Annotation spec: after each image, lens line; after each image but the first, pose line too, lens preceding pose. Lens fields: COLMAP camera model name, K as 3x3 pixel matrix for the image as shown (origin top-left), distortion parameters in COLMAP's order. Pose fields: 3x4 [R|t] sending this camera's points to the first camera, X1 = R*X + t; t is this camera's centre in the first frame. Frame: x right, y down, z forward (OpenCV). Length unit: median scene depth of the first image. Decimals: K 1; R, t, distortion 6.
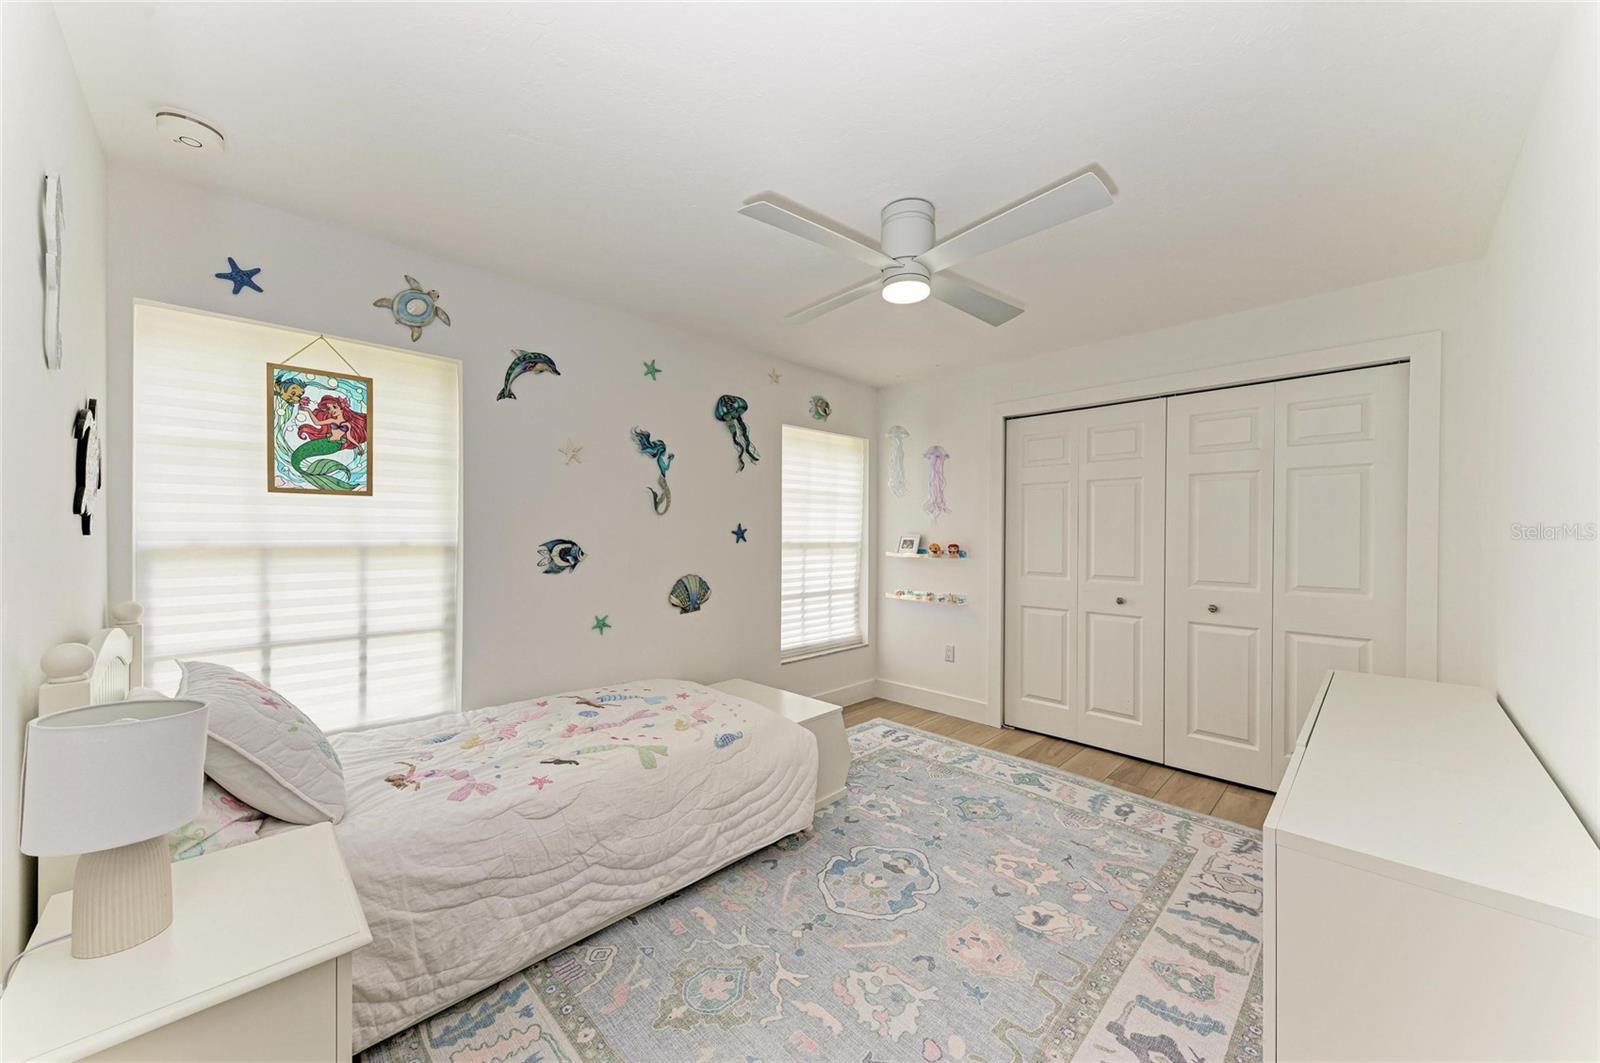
lens RADIAL K [[568.5, 0, 804.2], [0, 568.5, 534.1], [0, 0, 1]] dist [0.007330, -0.000071]
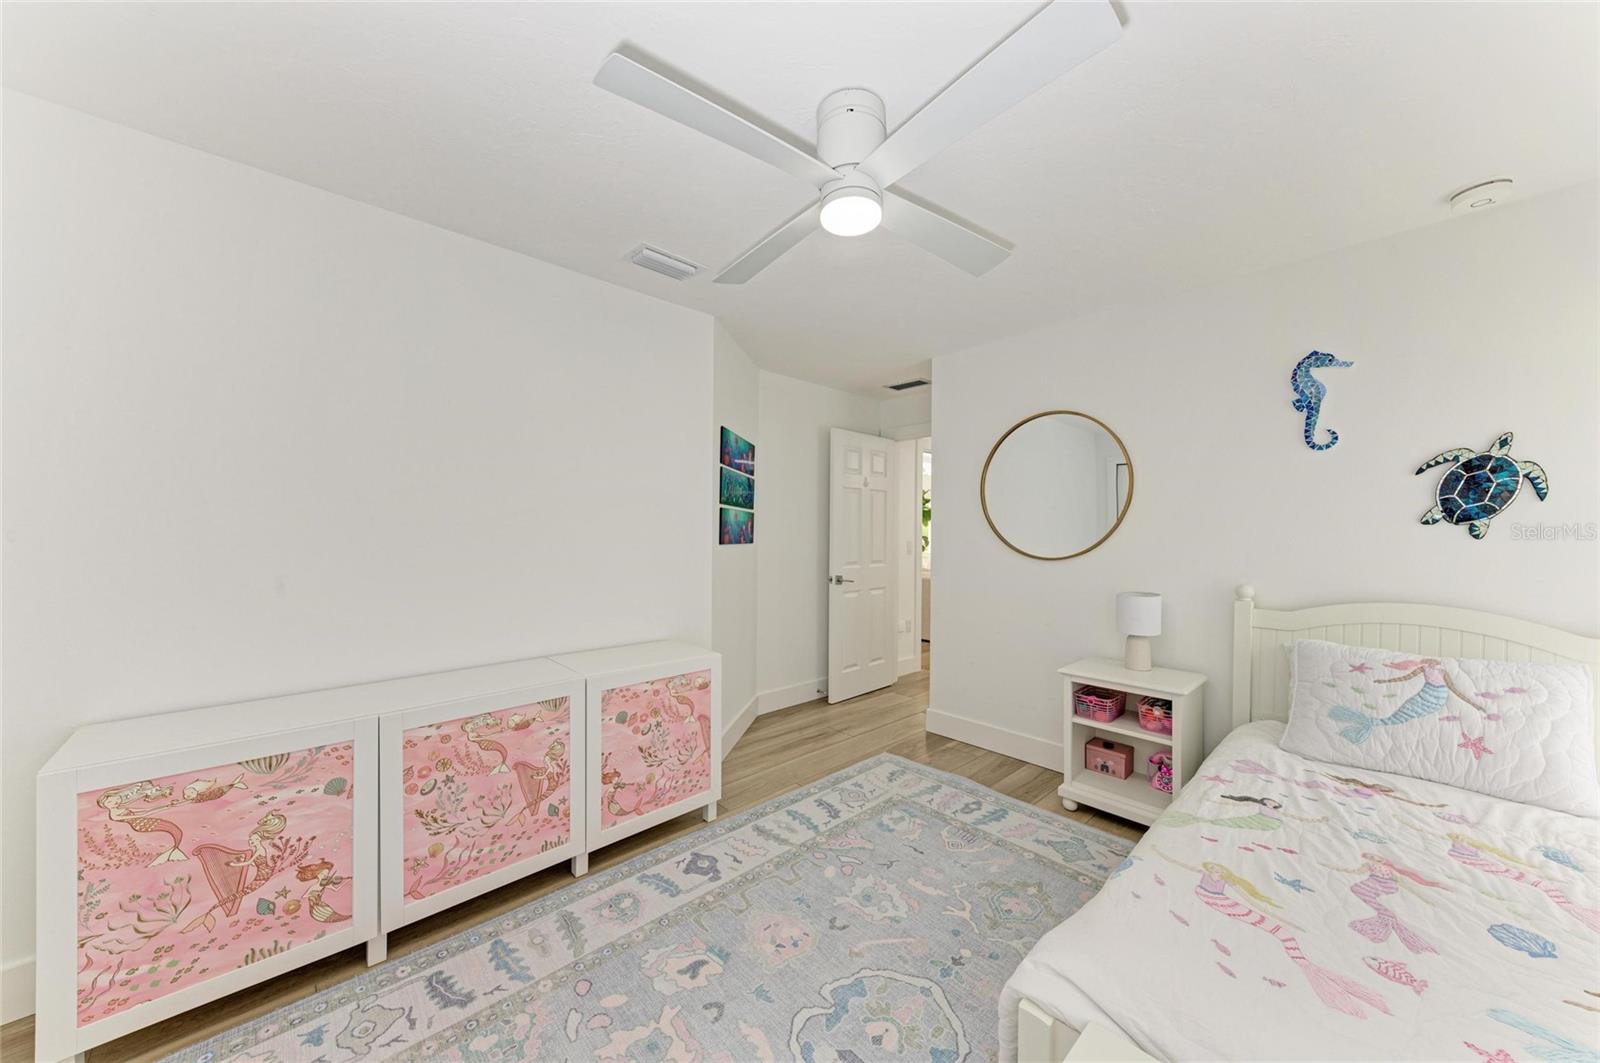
lens RADIAL K [[513.6, 0, 794.5], [0, 513.6, 533.5], [0, 0, 1]] dist [0.000228, -0.000004]
pose [[-0.998351, -0.008588, 0.056765, 0.225948], [-0.008269, 0.999949, 0.005855, -0.005031], [-0.056813, 0.005376, -0.998370, 1.828257]]
